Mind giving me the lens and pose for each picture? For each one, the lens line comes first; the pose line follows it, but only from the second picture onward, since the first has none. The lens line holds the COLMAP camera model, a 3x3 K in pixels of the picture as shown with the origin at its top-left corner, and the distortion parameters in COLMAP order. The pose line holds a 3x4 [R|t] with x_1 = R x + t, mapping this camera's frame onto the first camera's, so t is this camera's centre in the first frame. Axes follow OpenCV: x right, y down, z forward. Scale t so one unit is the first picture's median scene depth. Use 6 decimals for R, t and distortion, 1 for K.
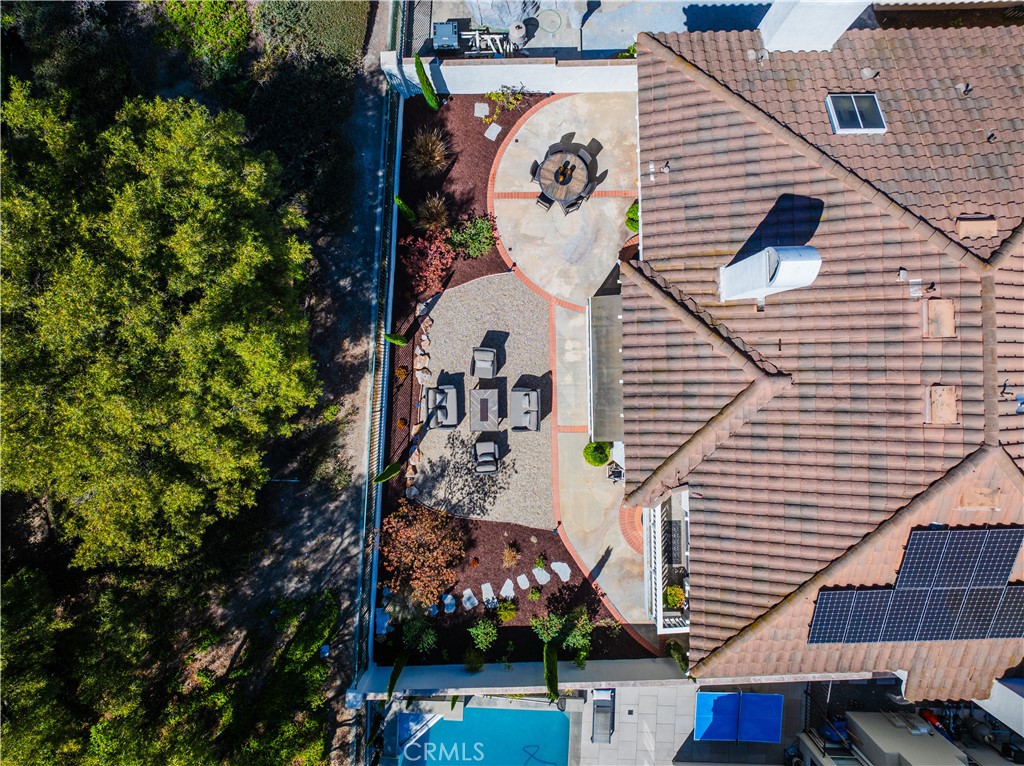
lens RADIAL K [[713.8, 0, 514.4], [0, 713.8, 382.1], [0, 0, 1]] dist [-0.035713, 0.008761]
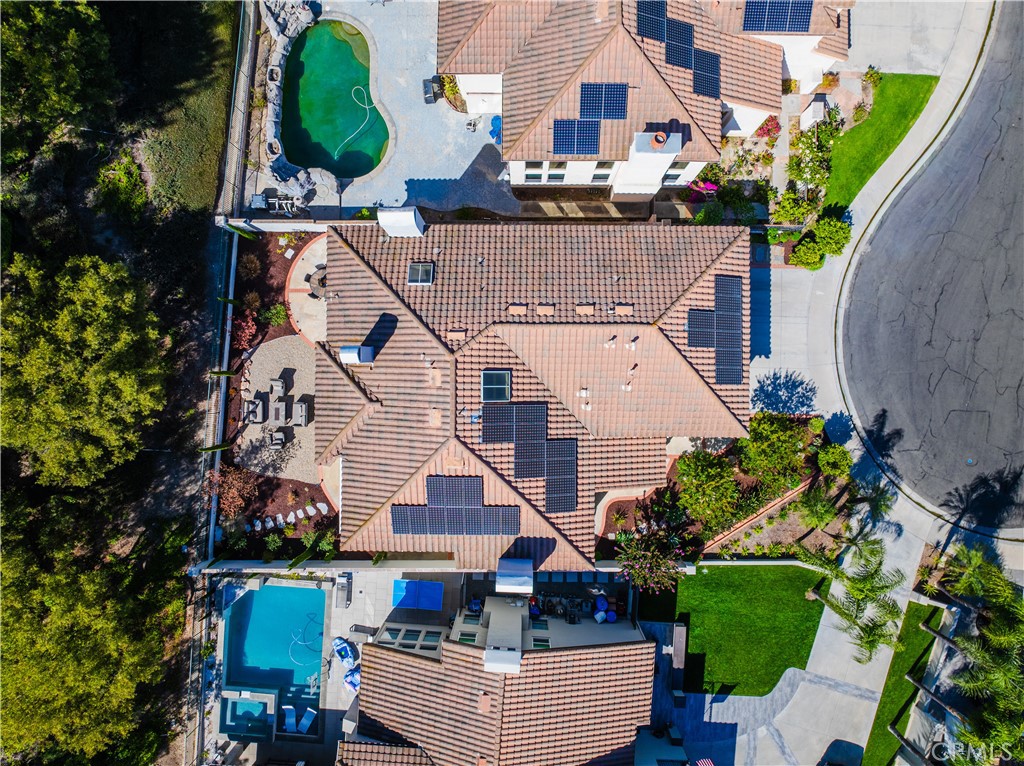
lens RADIAL K [[713.8, 0, 510.0], [0, 713.8, 385.0], [0, 0, 1]] dist [-0.035713, 0.008761]
pose [[0.999654, 0.025673, -0.005680, 0.751220], [-0.025673, 0.999670, 0.000033, -0.065653], [0.005679, 0.000112, 0.999984, -1.043593]]
